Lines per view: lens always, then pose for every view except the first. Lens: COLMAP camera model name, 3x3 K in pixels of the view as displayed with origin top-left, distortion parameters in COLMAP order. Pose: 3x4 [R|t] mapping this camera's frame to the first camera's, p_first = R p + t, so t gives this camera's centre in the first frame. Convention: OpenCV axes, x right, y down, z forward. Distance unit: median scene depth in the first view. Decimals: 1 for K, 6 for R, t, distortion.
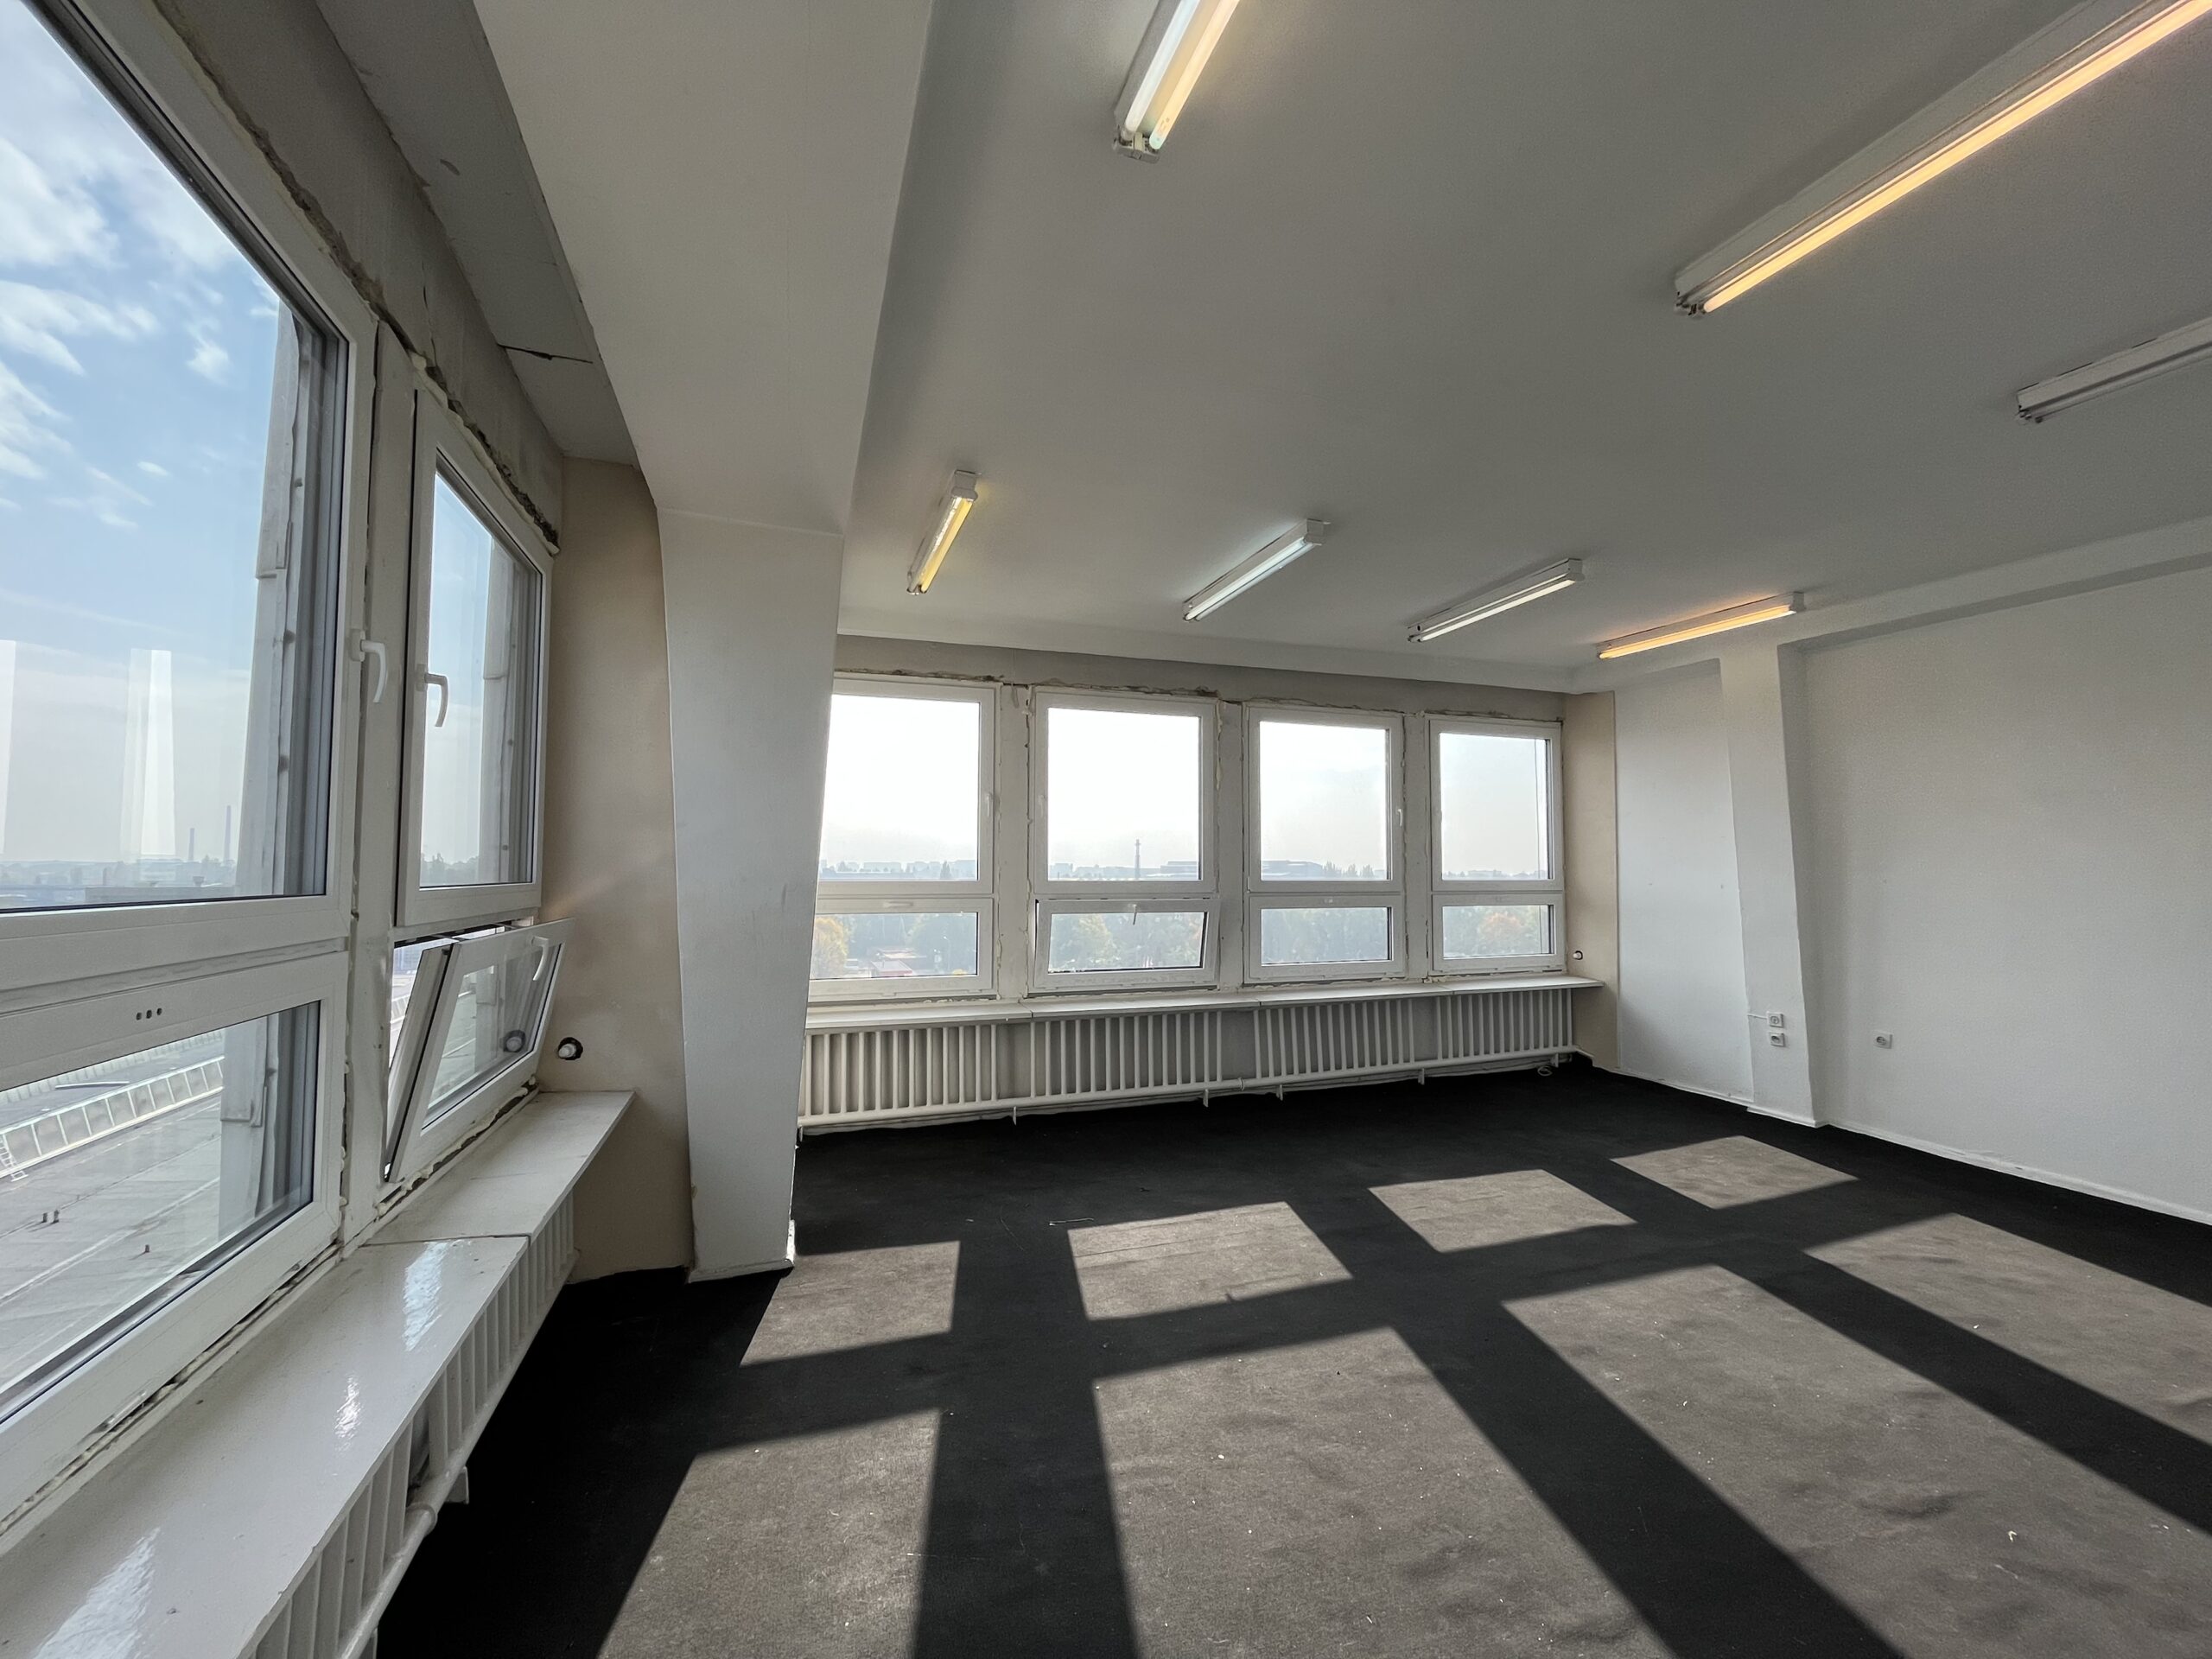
lens RADIAL K [[900.6, 0, 1101.9], [0, 900.6, 829.2], [0, 0, 1]] dist [-0.002990, 0.000051]
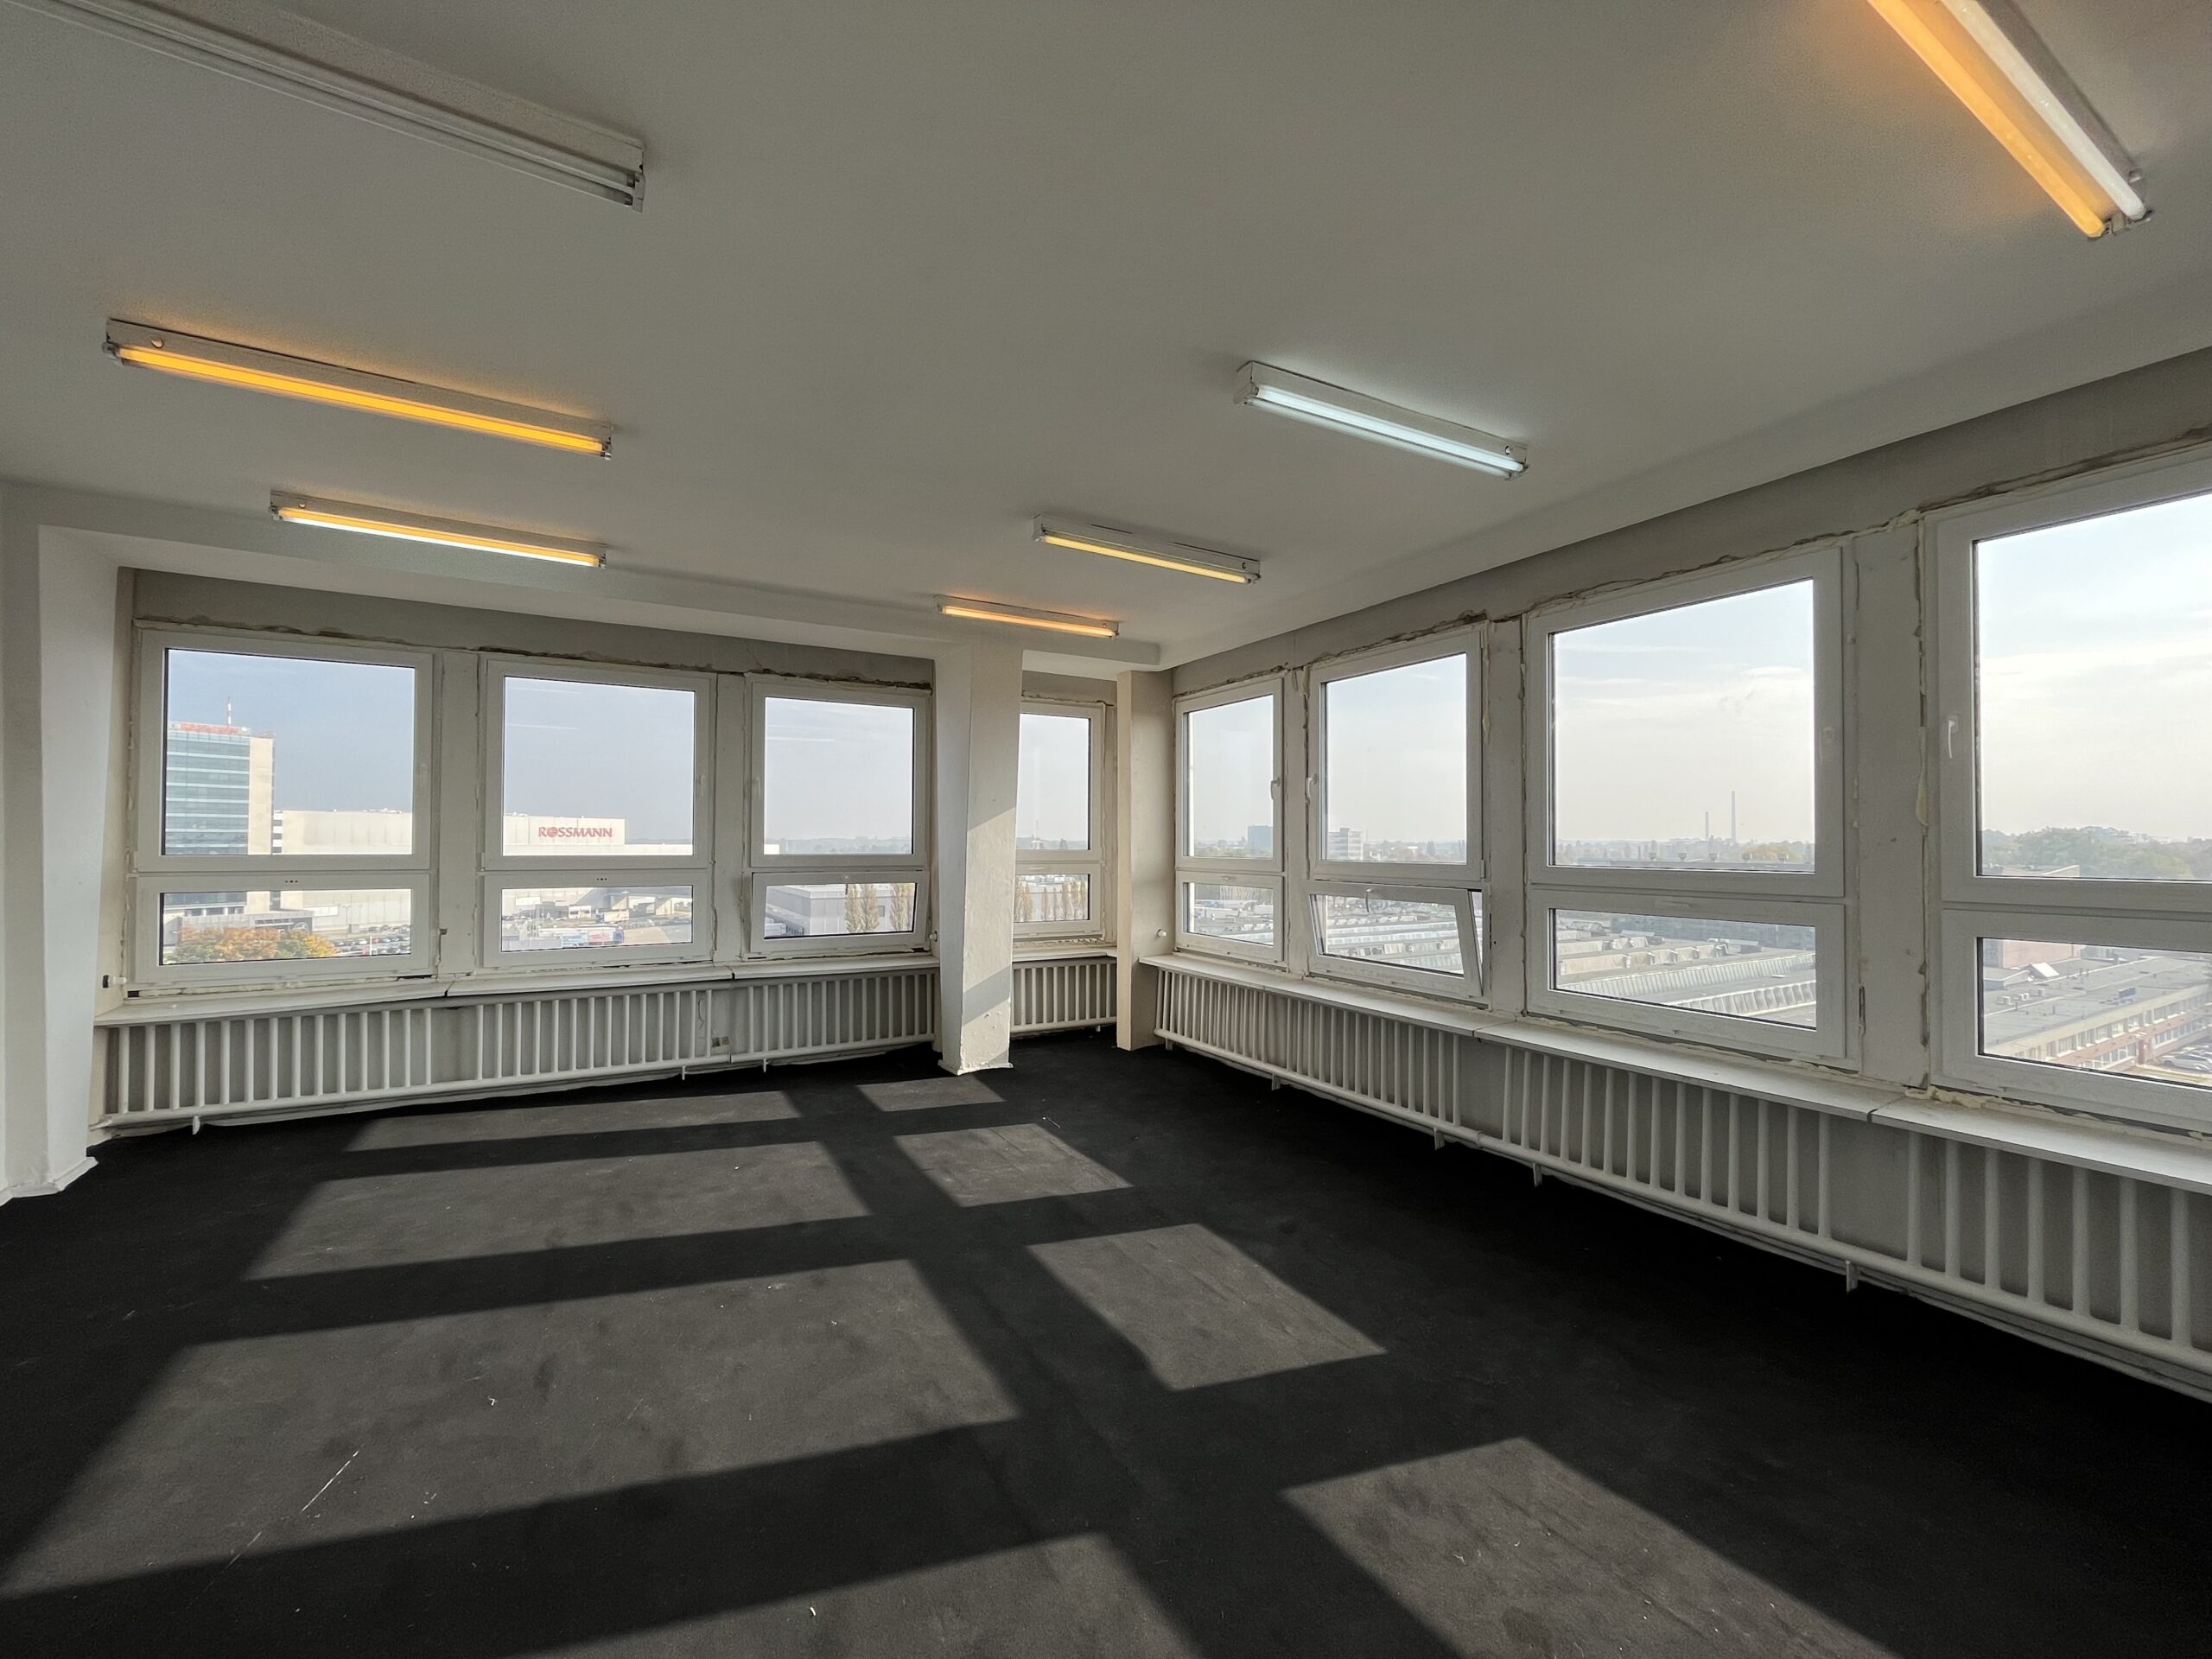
lens RADIAL K [[900.6, 0, 1101.9], [0, 900.6, 829.2], [0, 0, 1]] dist [-0.002990, 0.000051]
pose [[0.178256, -0.019316, -0.983795, 1.167463], [0.038866, 0.999165, -0.012575, 0.035010], [0.983216, -0.035995, 0.178858, 0.800203]]
